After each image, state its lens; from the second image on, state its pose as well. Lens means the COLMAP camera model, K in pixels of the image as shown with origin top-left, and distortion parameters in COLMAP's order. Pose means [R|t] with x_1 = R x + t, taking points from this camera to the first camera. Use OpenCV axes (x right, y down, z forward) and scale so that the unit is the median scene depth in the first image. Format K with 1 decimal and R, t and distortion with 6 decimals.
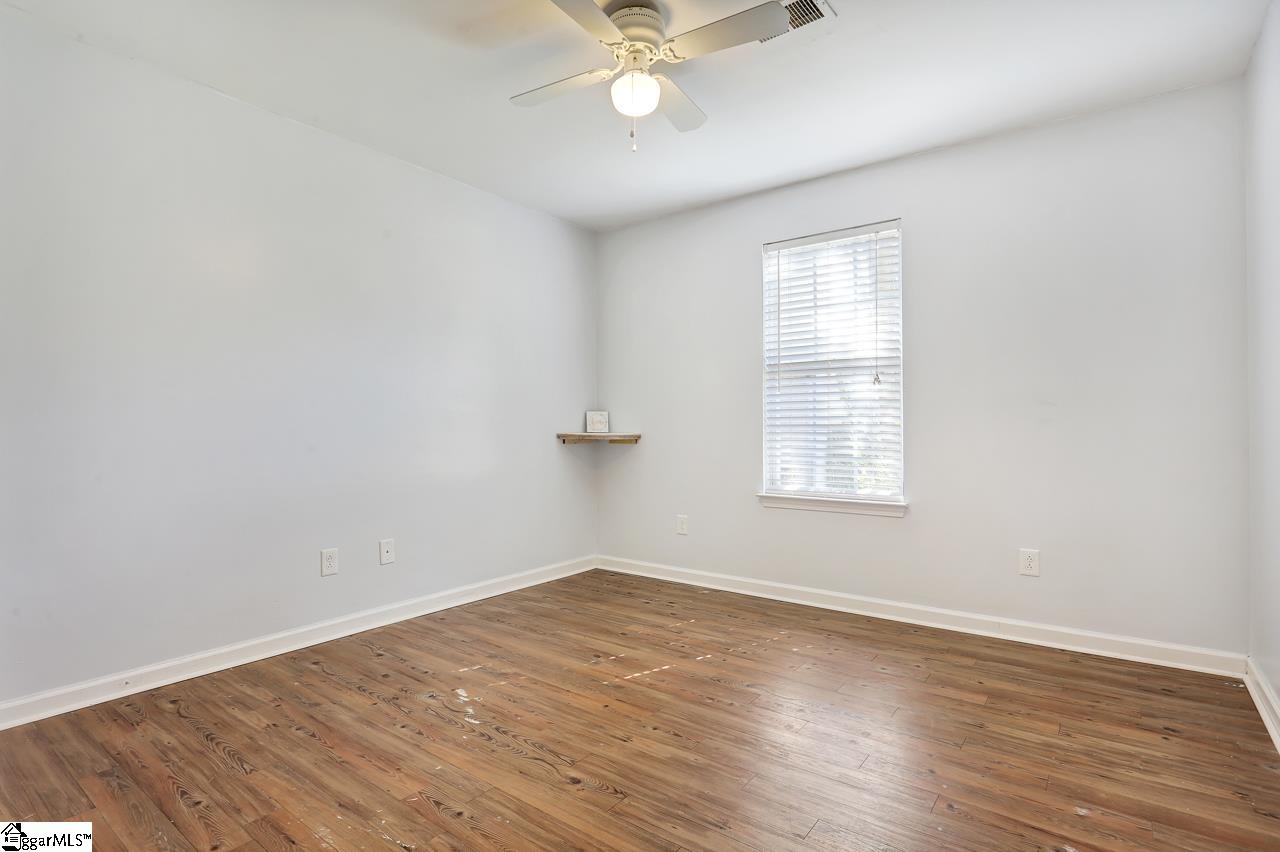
lens RADIAL K [[636.0, 0, 633.2], [0, 636.0, 426.8], [0, 0, 1]] dist [-0.000832, -0.000172]
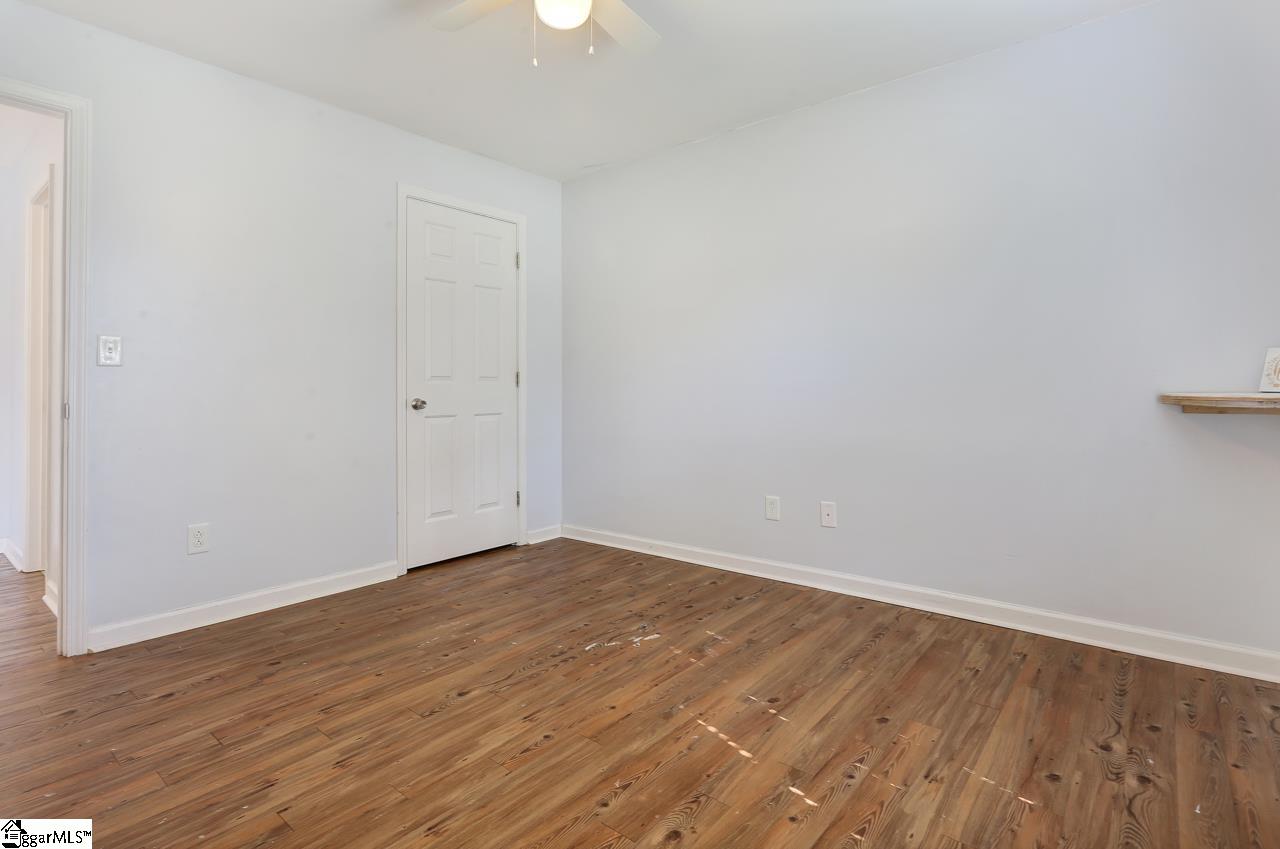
lens RADIAL K [[636.0, 0, 633.2], [0, 636.0, 425.3], [0, 0, 1]] dist [-0.000832, -0.000172]
pose [[-0.051270, 0.055916, -0.997118, 0.682363], [0.008156, 0.998422, 0.055569, 0.014446], [0.998652, -0.005283, -0.051645, 0.937570]]
